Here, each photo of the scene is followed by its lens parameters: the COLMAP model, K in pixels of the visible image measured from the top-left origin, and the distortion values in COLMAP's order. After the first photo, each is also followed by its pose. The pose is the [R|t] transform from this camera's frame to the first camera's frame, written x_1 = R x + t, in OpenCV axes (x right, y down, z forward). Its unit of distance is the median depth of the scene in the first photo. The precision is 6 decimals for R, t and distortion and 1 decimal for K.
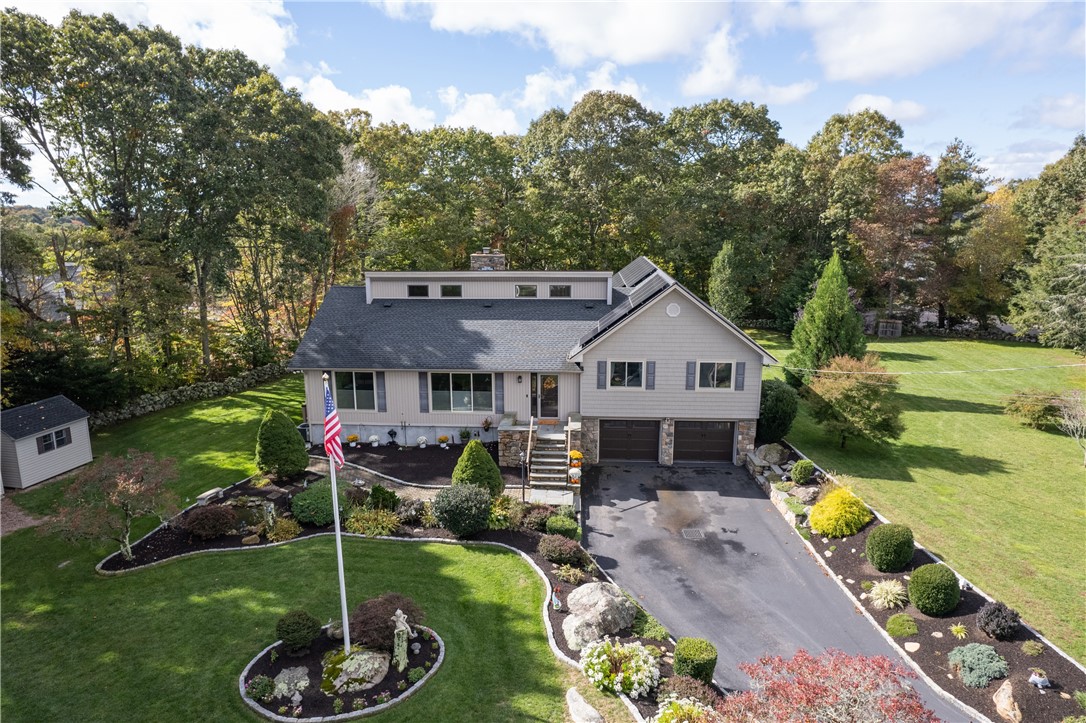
lens RADIAL K [[699.6, 0, 543.0], [0, 699.6, 361.5], [0, 0, 1]] dist [-0.091573, 0.075395]
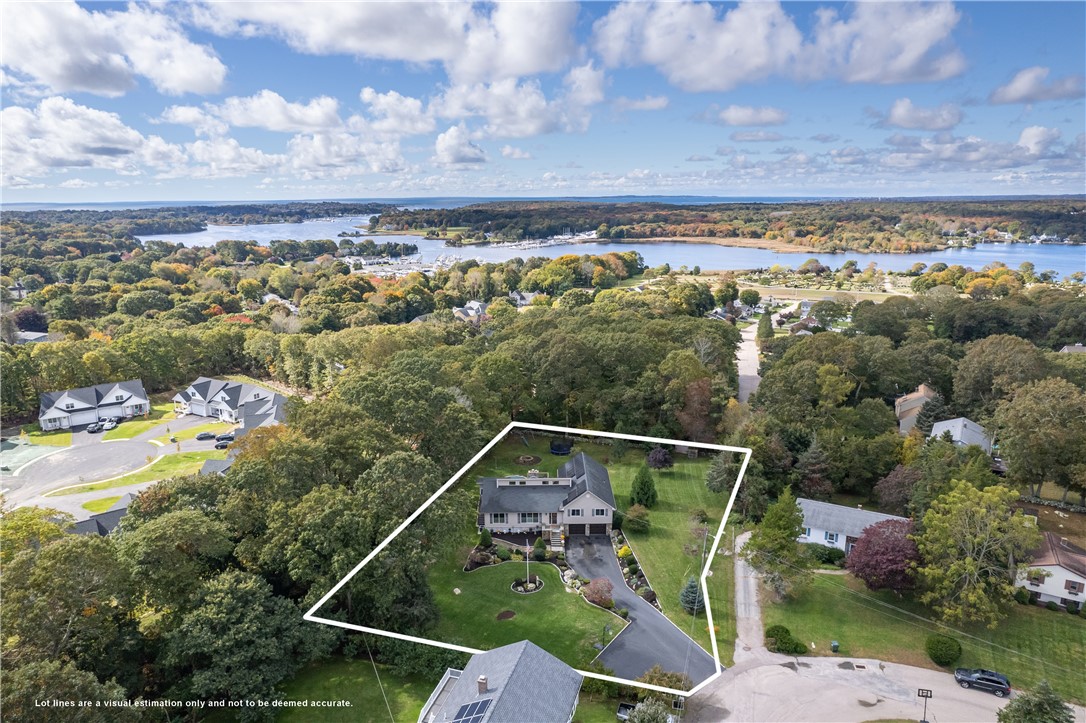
lens RADIAL K [[699.6, 0, 543.0], [0, 699.6, 361.5], [0, 0, 1]] dist [-0.091573, 0.075395]
pose [[0.998111, -0.022727, 0.057078, -0.243328], [0.021254, 0.999428, 0.026292, -0.877661], [-0.057643, -0.025029, 0.998023, -2.627181]]
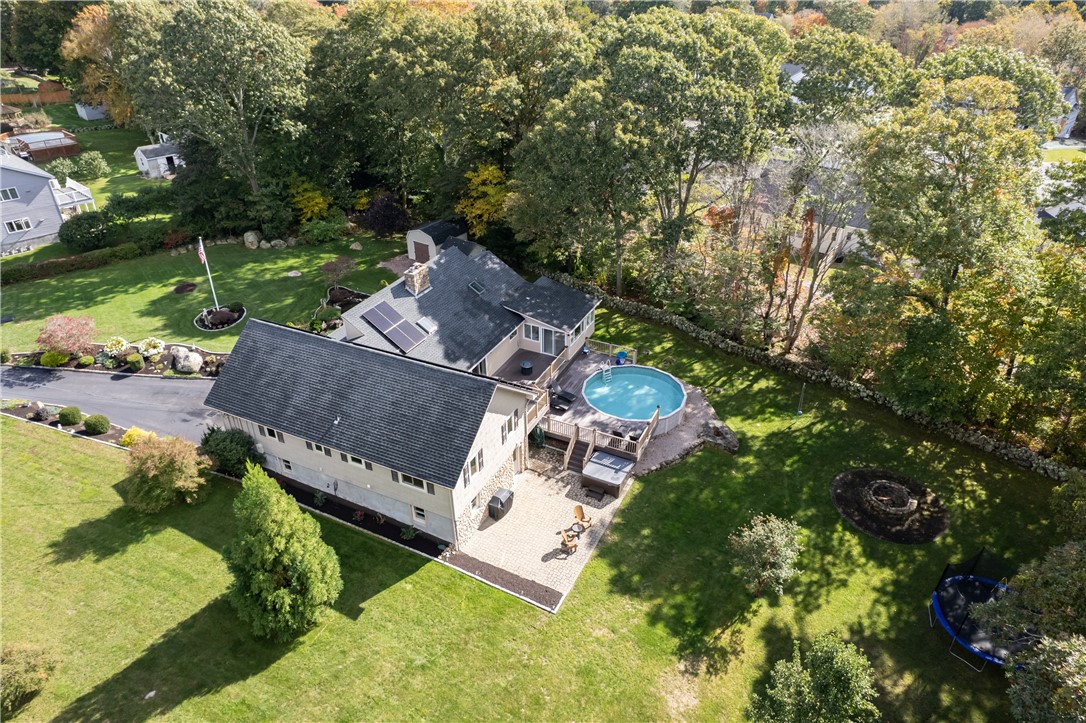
lens RADIAL K [[686.8, 0, 543.0], [0, 686.8, 361.5], [0, 0, 1]] dist [-0.028781, 0.002081]
pose [[-0.371356, 0.477844, -0.796090, 1.059989], [-0.193773, 0.798637, 0.569763, -0.898903], [0.908045, 0.365846, -0.203985, 1.766532]]
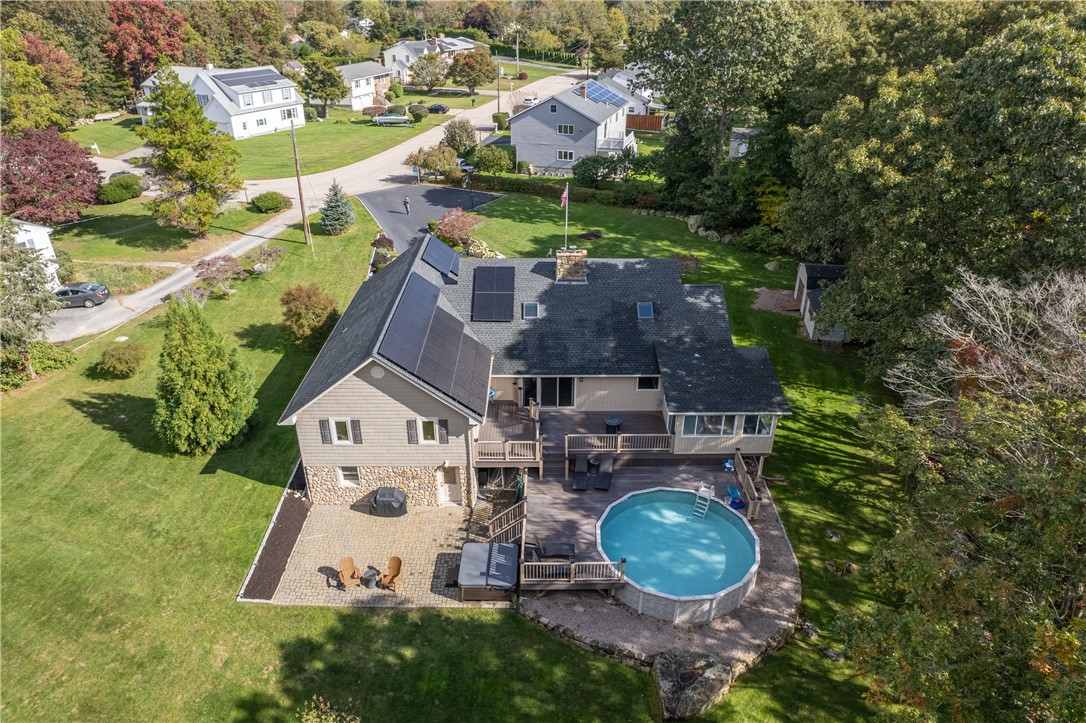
lens RADIAL K [[699.6, 0, 543.0], [0, 699.6, 361.5], [0, 0, 1]] dist [-0.091573, 0.075395]
pose [[-0.997289, 0.037973, -0.063032, 0.042397], [-0.011643, 0.764355, 0.644690, -0.829124], [0.072659, 0.643676, -0.761841, 2.227558]]
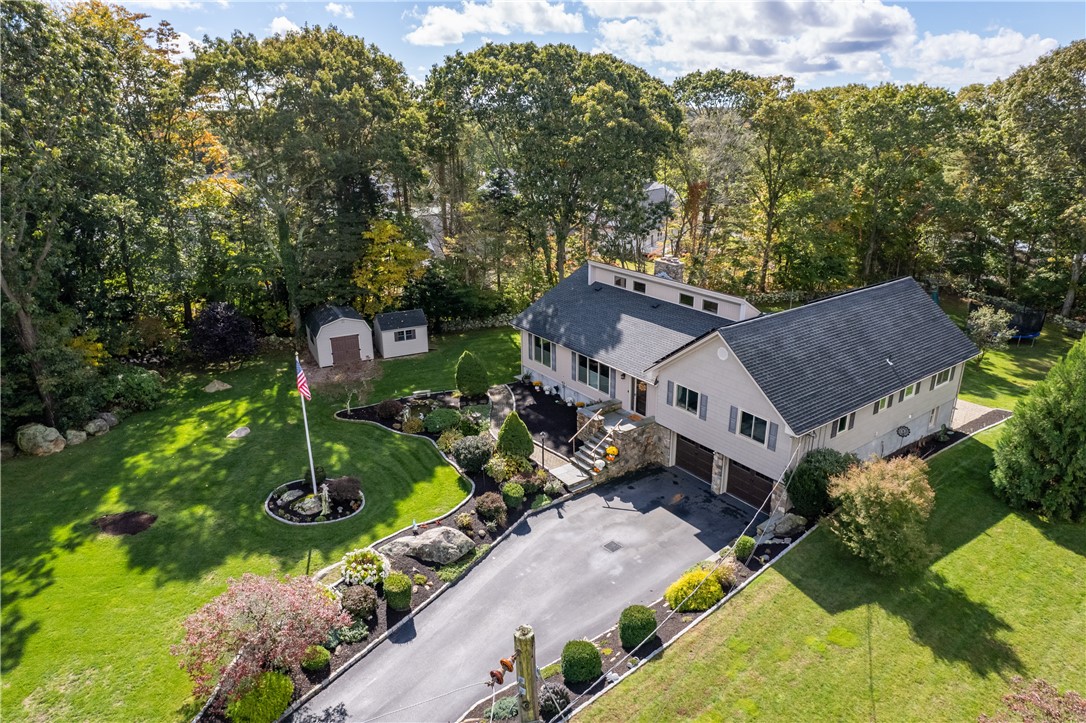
lens RADIAL K [[686.8, 0, 543.0], [0, 686.8, 361.5], [0, 0, 1]] dist [-0.028781, 0.002081]
pose [[0.635450, 0.262333, -0.726212, 0.744340], [-0.158921, 0.964815, 0.209465, -0.228980], [0.755610, -0.017694, 0.654782, 0.131126]]
